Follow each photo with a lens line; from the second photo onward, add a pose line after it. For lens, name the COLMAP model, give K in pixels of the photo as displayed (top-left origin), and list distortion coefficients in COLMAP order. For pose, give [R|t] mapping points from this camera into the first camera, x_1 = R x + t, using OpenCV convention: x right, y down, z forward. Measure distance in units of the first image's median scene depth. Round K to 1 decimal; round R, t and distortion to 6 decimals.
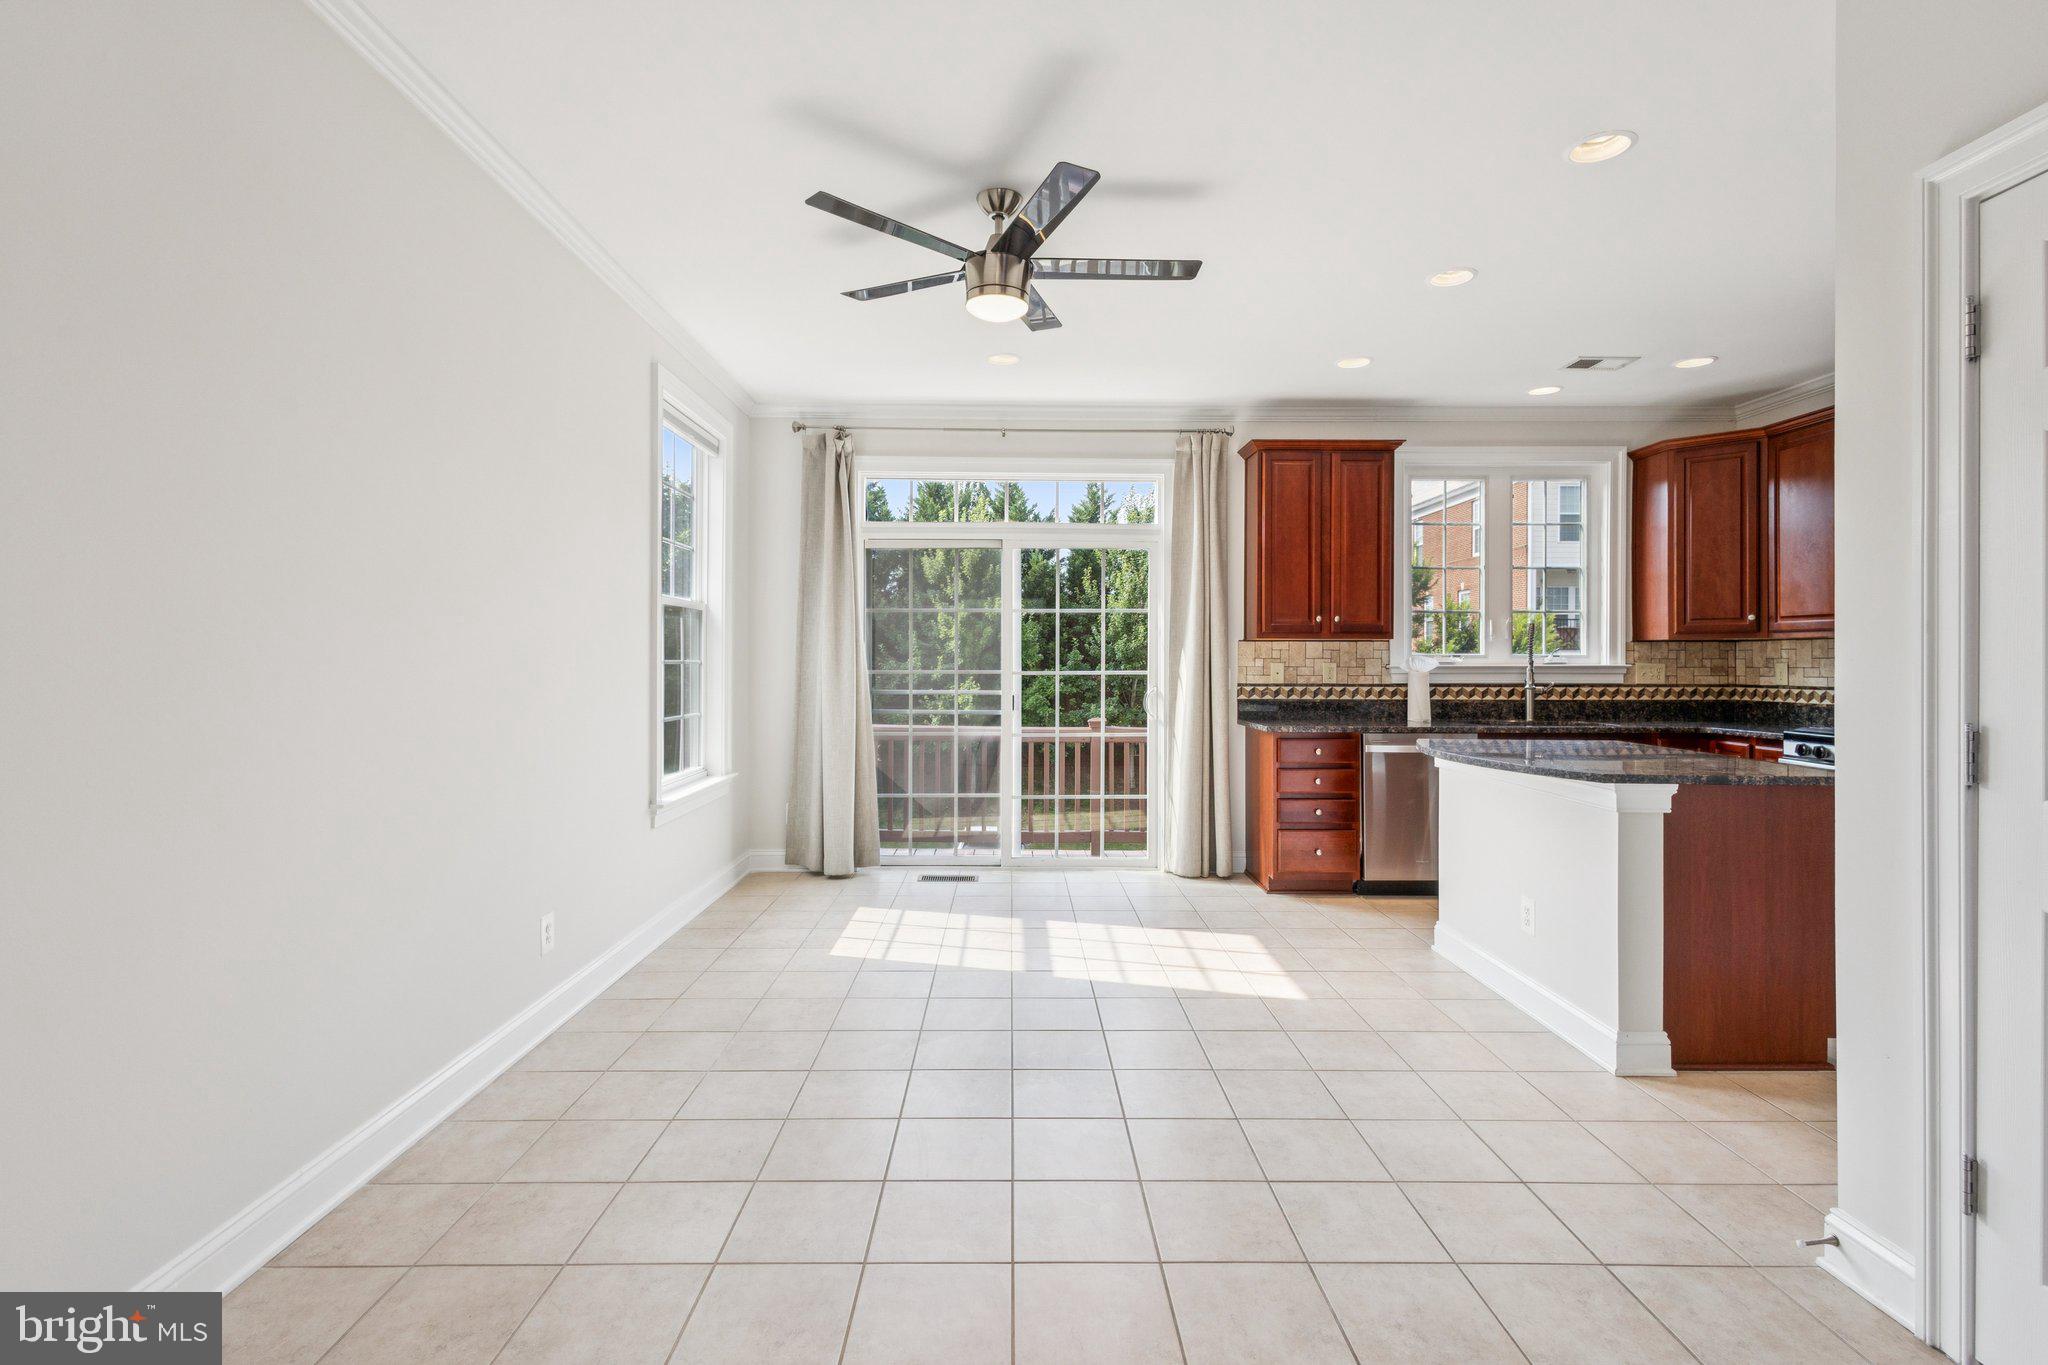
lens RADIAL K [[954.2, 0, 1022.6], [0, 954.2, 668.4], [0, 0, 1]] dist [0.011692, -0.000240]
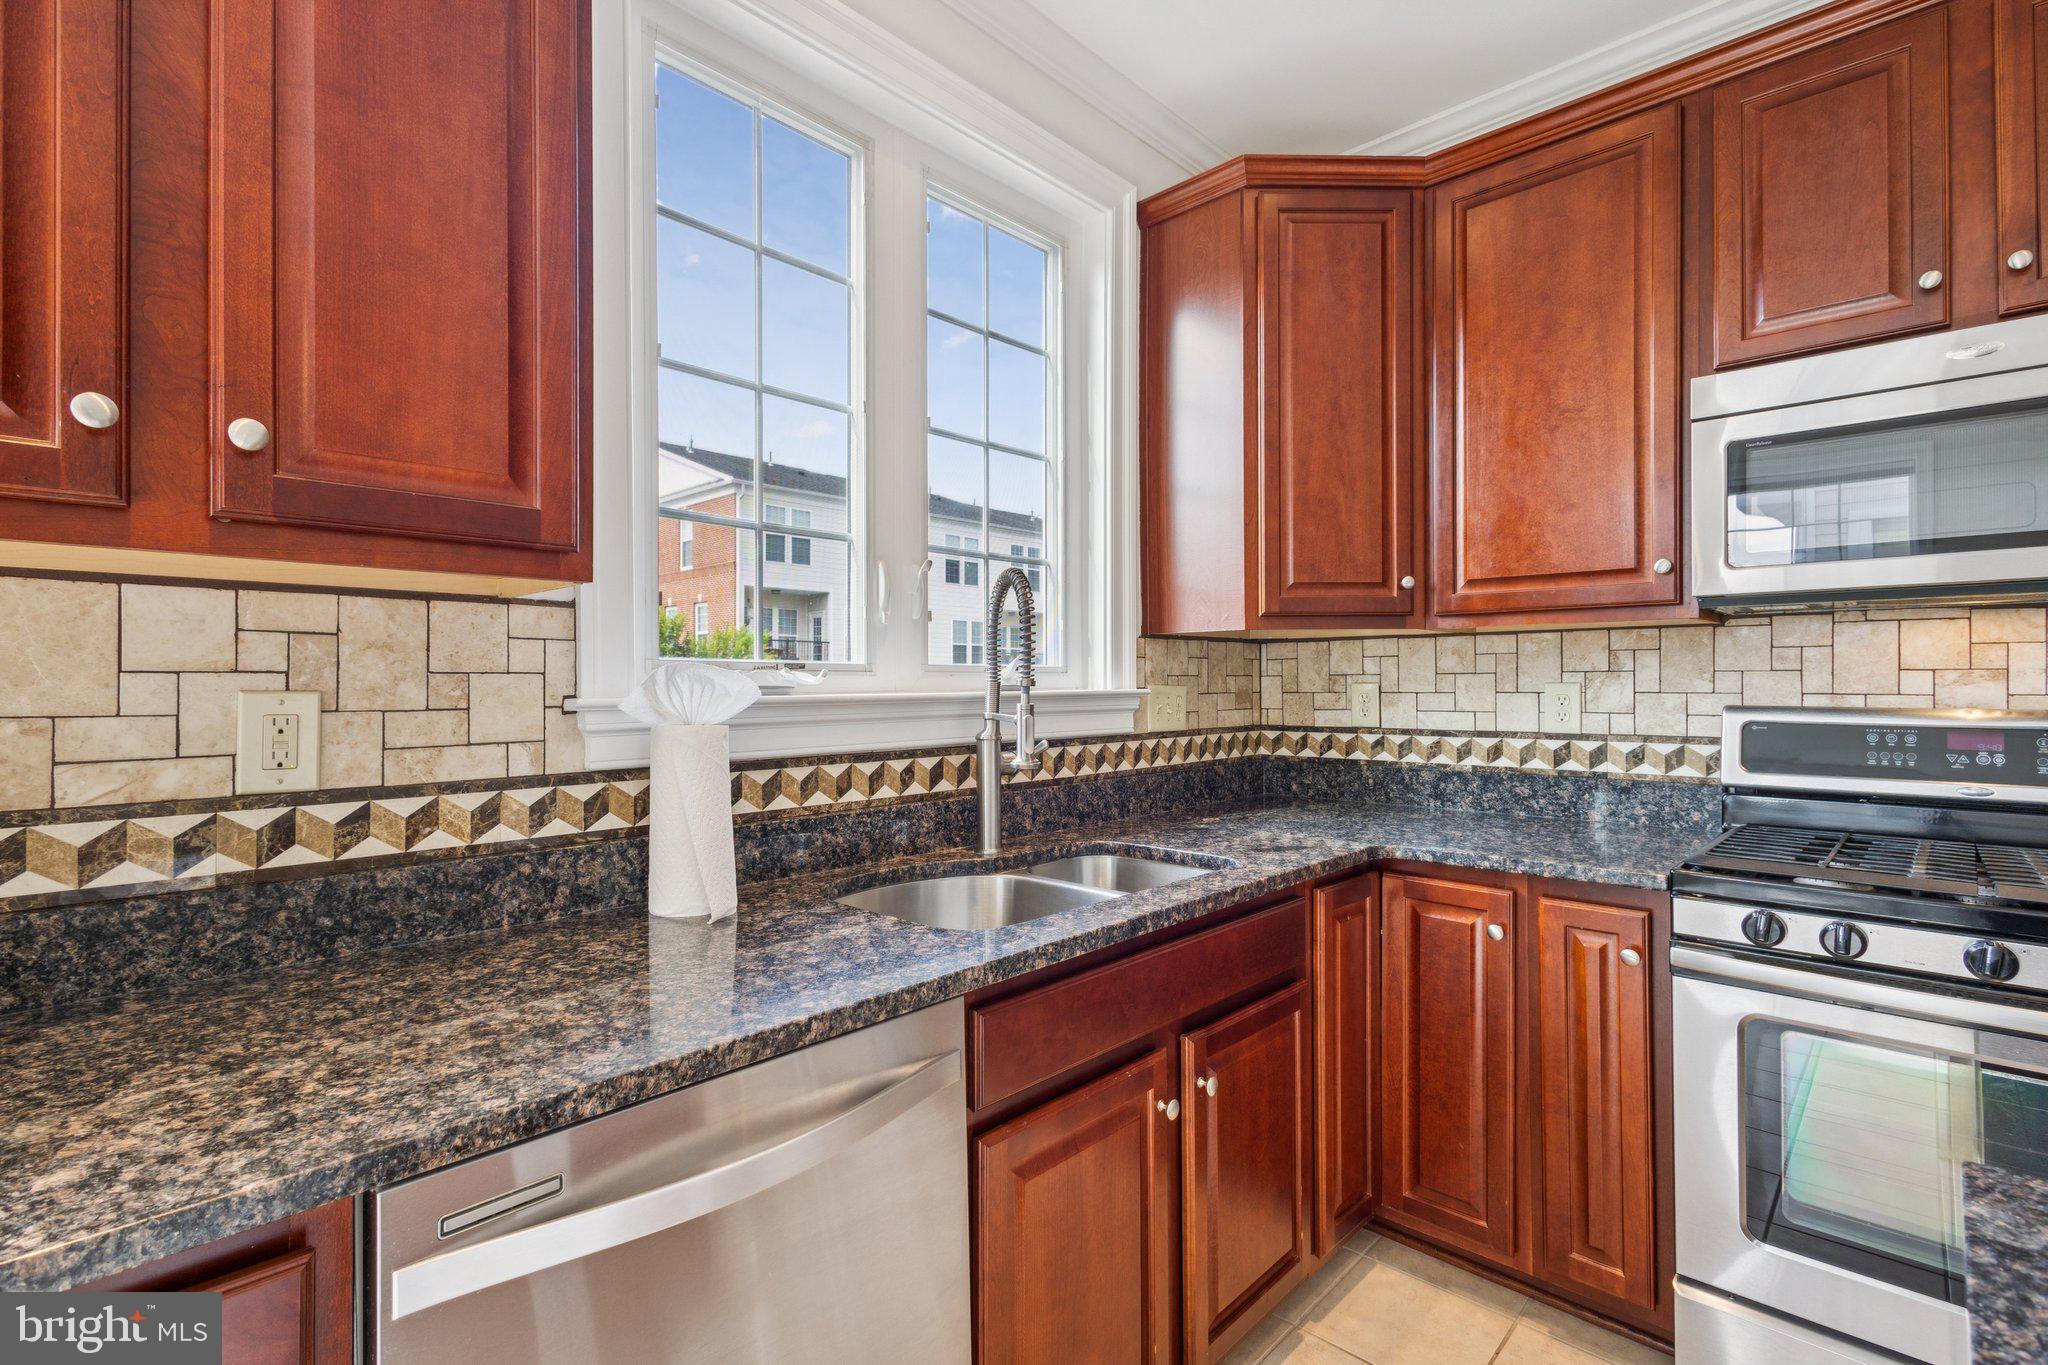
lens RADIAL K [[939.7, 0, 1021.4], [0, 939.7, 678.9], [0, 0, 1]] dist [0.010669, -0.000363]
pose [[0.698159, -0.001068, 0.715942, 0.286868], [0.011217, 0.999892, -0.009447, -0.005164], [-0.715855, 0.014626, 0.698096, 0.739390]]
